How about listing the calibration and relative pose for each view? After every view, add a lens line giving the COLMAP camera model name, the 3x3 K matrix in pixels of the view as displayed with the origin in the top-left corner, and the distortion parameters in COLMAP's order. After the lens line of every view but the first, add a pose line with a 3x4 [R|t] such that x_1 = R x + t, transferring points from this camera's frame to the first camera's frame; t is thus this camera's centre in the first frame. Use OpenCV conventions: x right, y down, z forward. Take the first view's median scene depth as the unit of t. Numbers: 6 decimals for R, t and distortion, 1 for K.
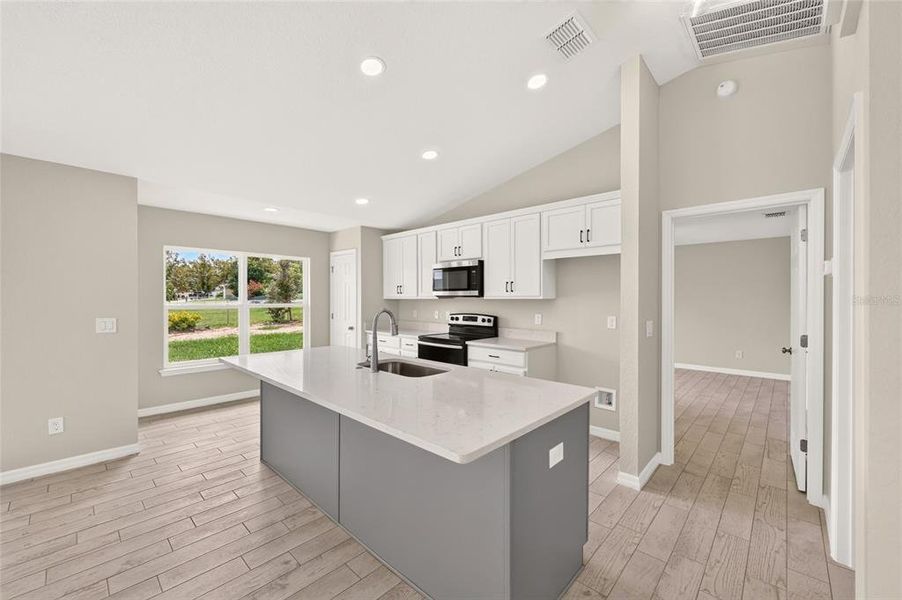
lens RADIAL K [[361.3, 0, 450.1], [0, 361.3, 301.4], [0, 0, 1]] dist [-0.000424, -0.000127]
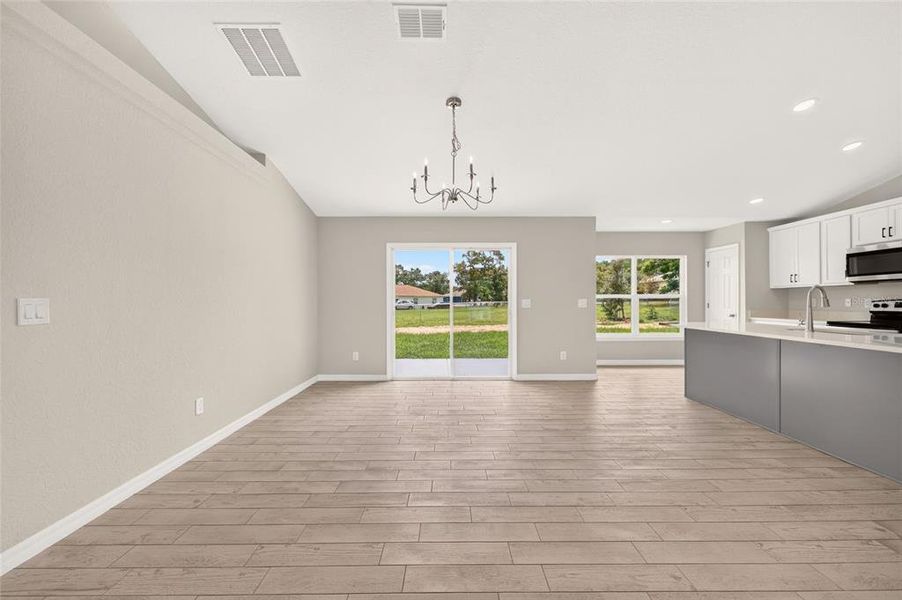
lens RADIAL K [[361.3, 0, 450.1], [0, 361.3, 301.4], [0, 0, 1]] dist [-0.000424, -0.000127]
pose [[0.687110, -0.004973, -0.726536, -0.075908], [-0.000761, 0.999971, -0.007564, 0.046968], [0.726553, 0.005751, 0.687087, -0.453029]]
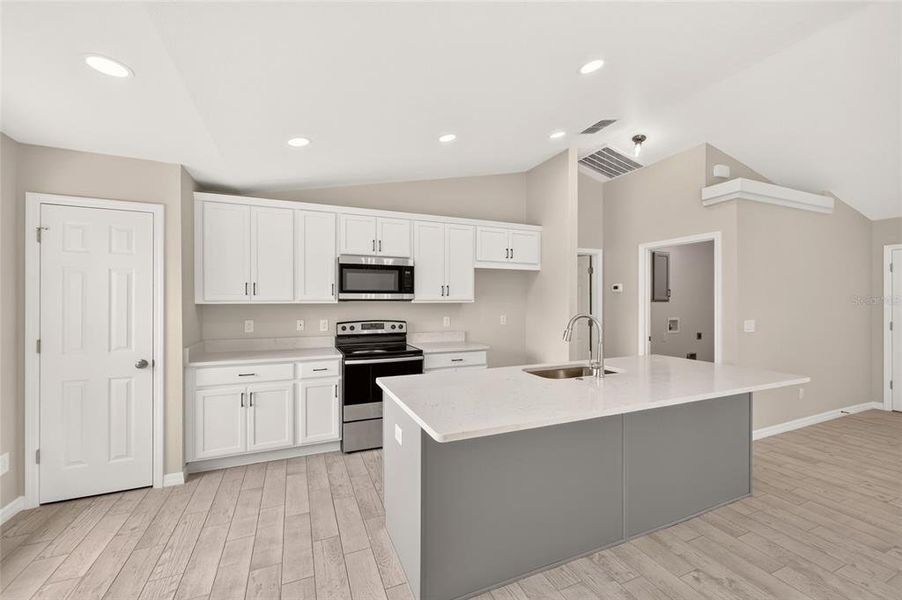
lens RADIAL K [[361.3, 0, 450.1], [0, 361.3, 301.4], [0, 0, 1]] dist [-0.000424, -0.000127]
pose [[0.397286, -0.000344, 0.917695, -0.651720], [0.010264, 0.999939, -0.004068, -0.005282], [-0.917638, 0.011035, 0.397265, 0.497492]]
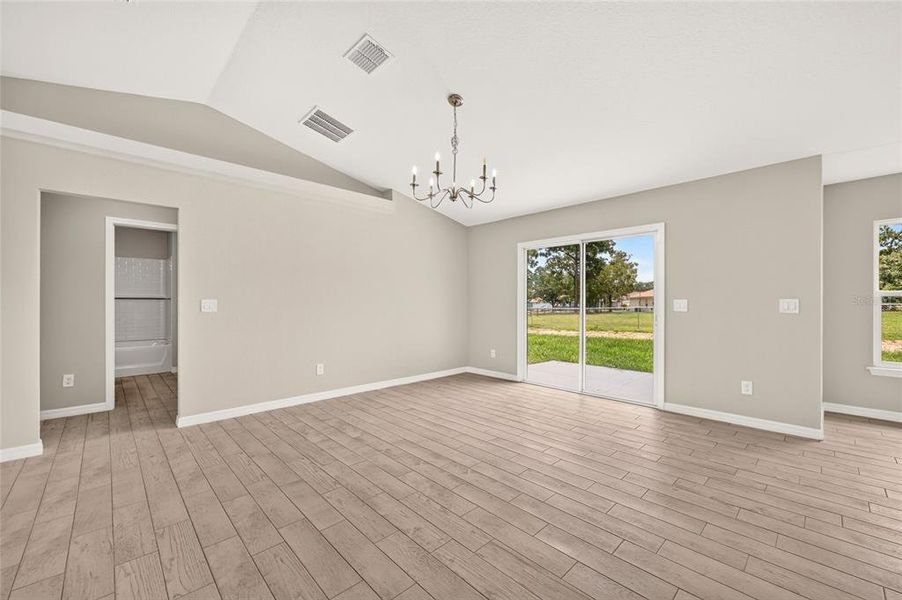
lens RADIAL K [[361.3, 0, 450.1], [0, 361.3, 301.4], [0, 0, 1]] dist [-0.000424, -0.000127]
pose [[-0.056234, -0.005403, -0.998403, 0.103662], [-0.008999, 0.999947, -0.004905, 0.044668], [0.998377, 0.008709, -0.056280, 0.047795]]
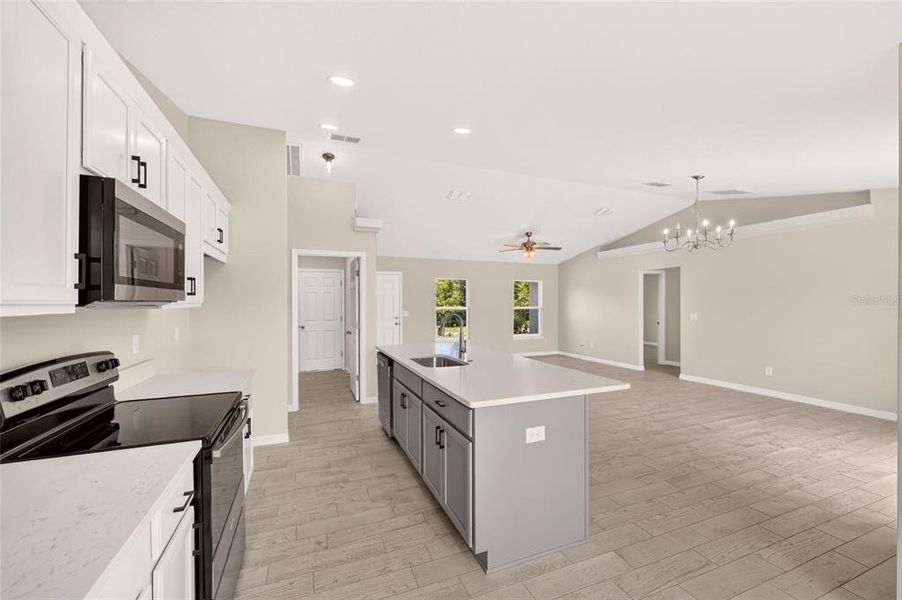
lens RADIAL K [[361.3, 0, 450.1], [0, 361.3, 301.4], [0, 0, 1]] dist [-0.000424, -0.000127]
pose [[-0.905049, -0.000942, 0.425307, -0.381454], [0.001718, 0.999981, 0.005870, -0.014480], [-0.425304, 0.006043, -0.905030, 1.144616]]
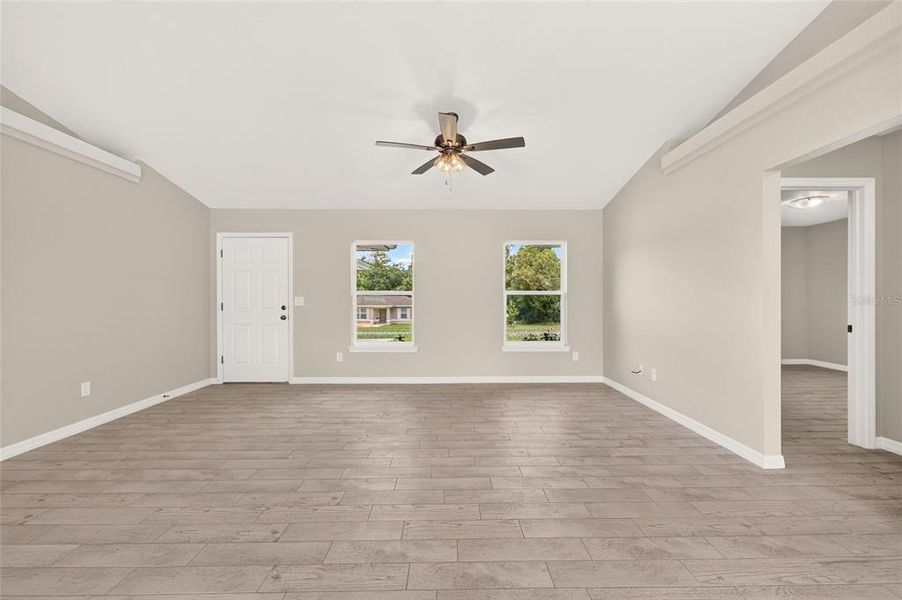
lens RADIAL K [[361.3, 0, 450.1], [0, 361.3, 301.4], [0, 0, 1]] dist [-0.000424, -0.000127]
pose [[-0.689295, -0.004987, 0.724464, -0.527644], [0.007867, 0.999866, 0.014368, 0.044788], [-0.724438, 0.015603, -0.689163, 0.036265]]
